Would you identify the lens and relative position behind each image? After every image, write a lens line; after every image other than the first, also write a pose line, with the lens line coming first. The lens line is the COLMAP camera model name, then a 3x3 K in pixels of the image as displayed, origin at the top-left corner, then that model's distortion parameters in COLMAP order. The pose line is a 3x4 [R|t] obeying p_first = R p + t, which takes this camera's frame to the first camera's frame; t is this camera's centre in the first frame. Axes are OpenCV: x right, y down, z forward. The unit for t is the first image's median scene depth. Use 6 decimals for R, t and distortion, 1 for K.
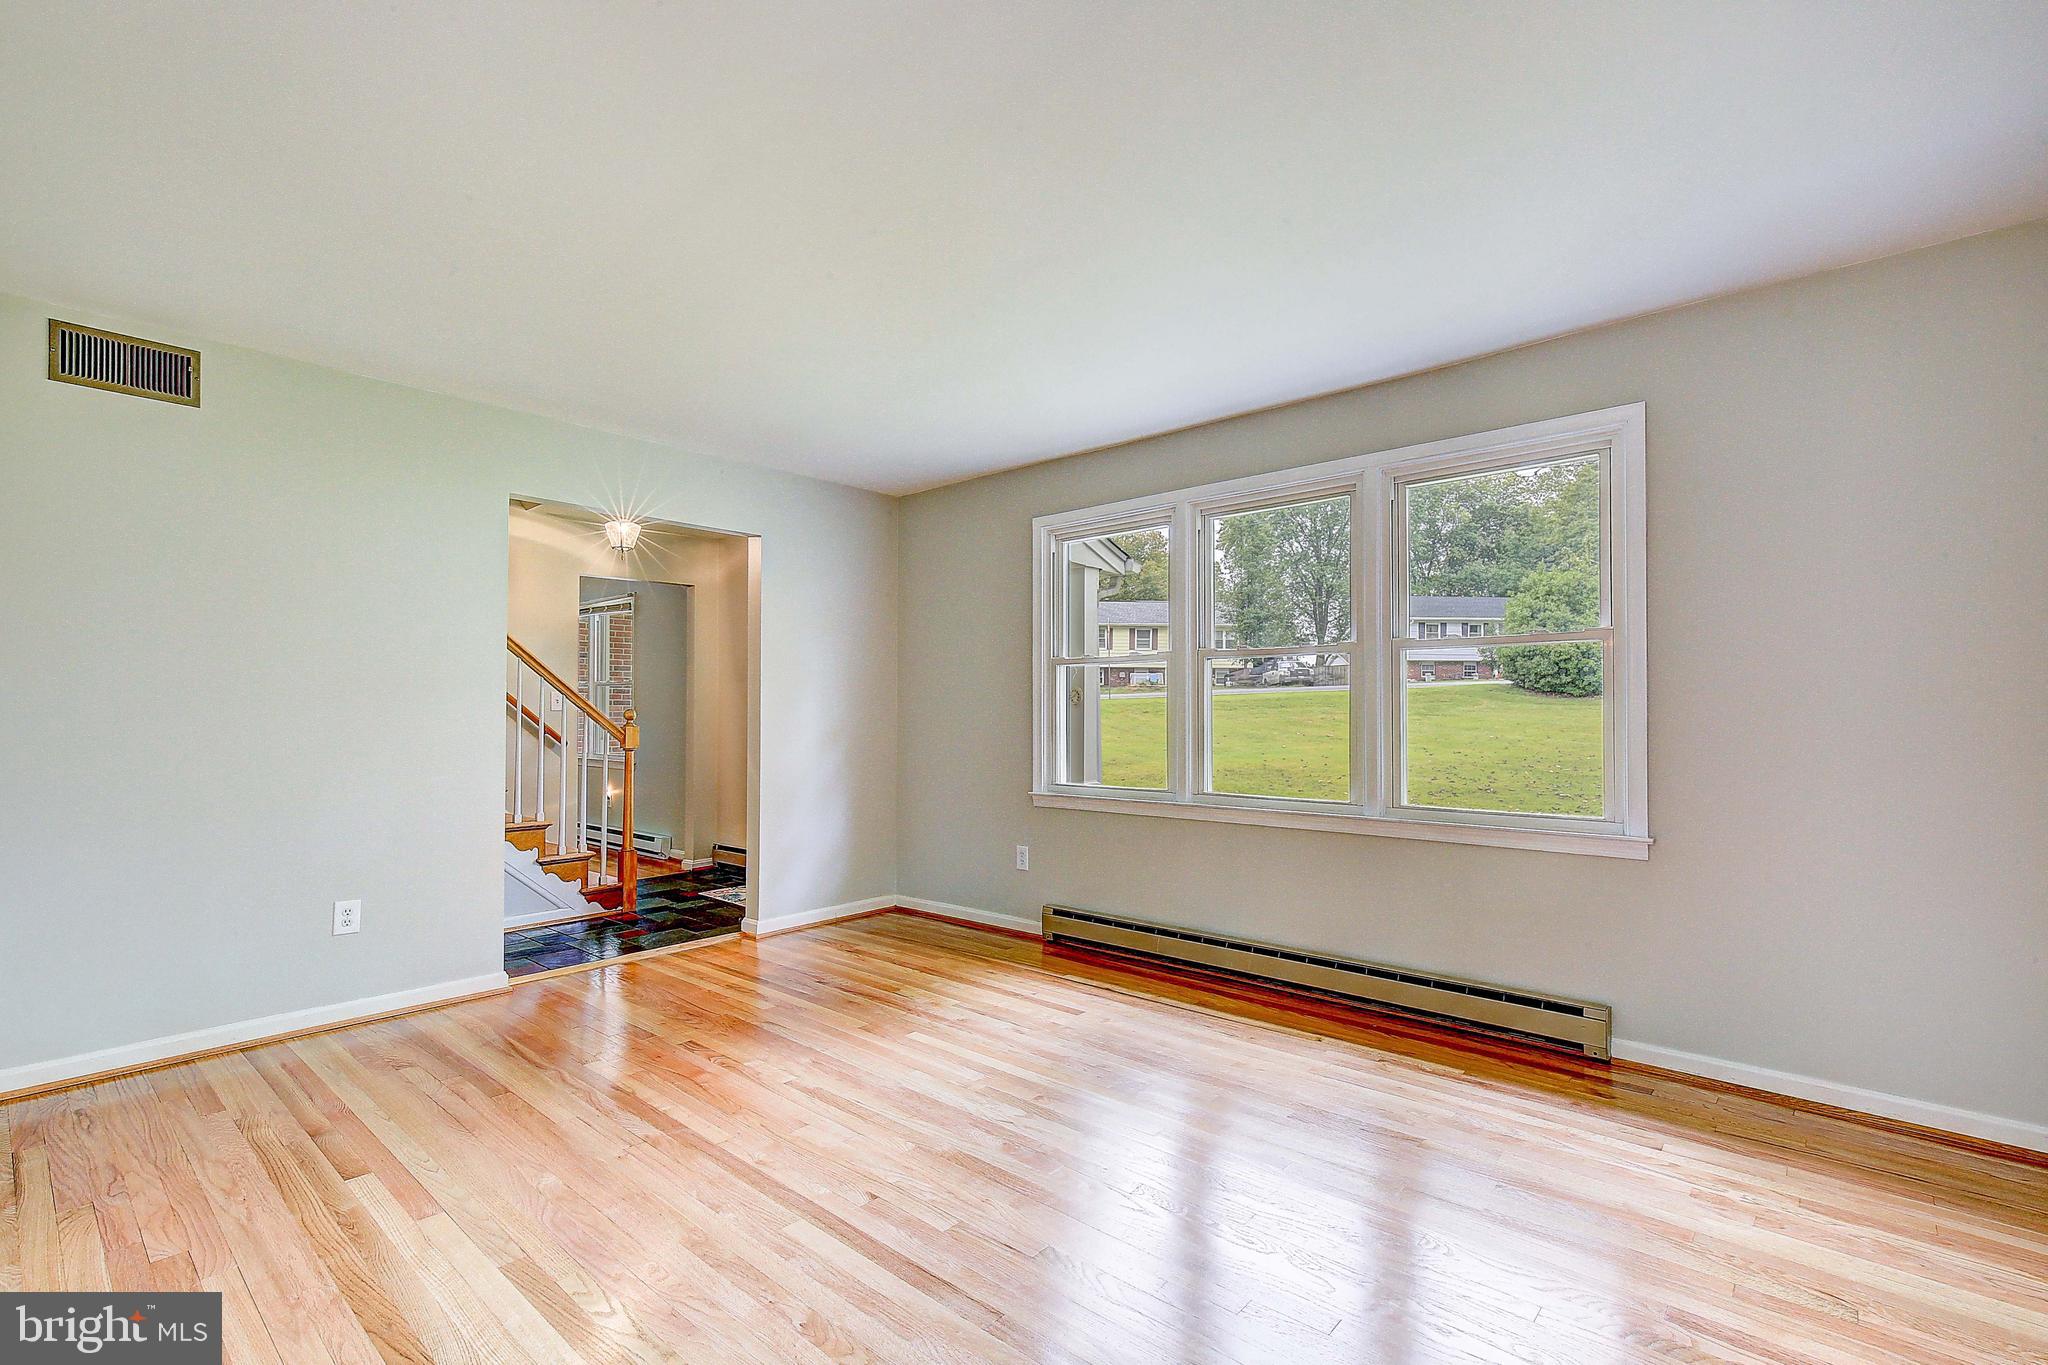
lens RADIAL K [[969.8, 0, 1038.0], [0, 969.8, 712.3], [0, 0, 1]] dist [0.018622, -0.002844]
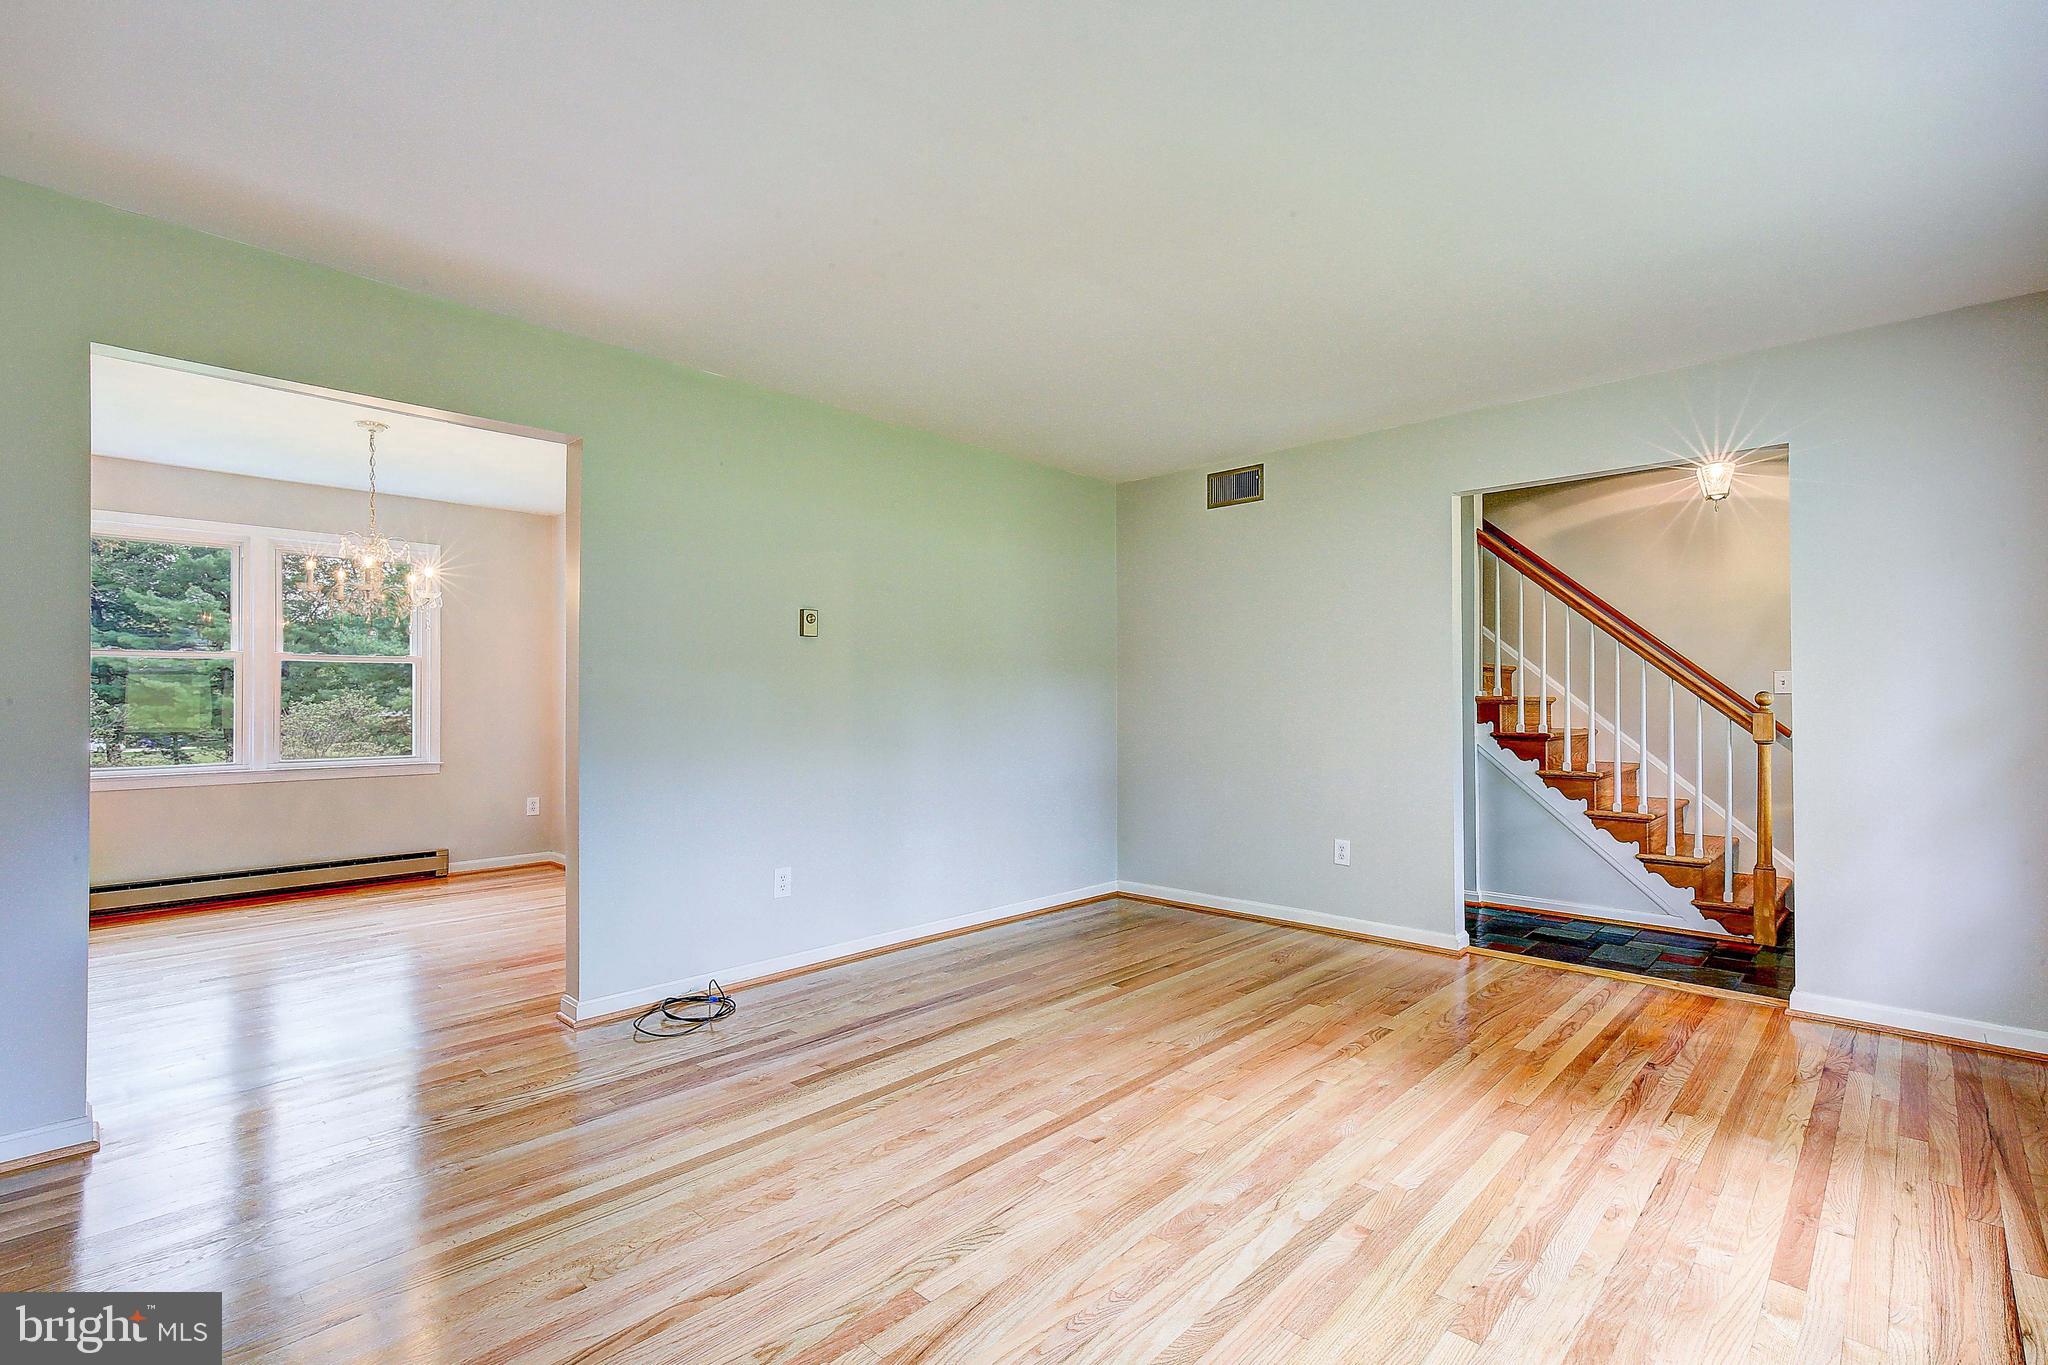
lens RADIAL K [[927.7, 0, 1015.7], [0, 927.7, 702.0], [0, 0, 1]] dist [0.016520, -0.000035]
pose [[-0.059766, 0.004034, -0.998204, 0.616694], [0.002633, 0.999989, 0.003884, -0.000605], [0.998209, -0.002397, -0.059776, 0.680736]]
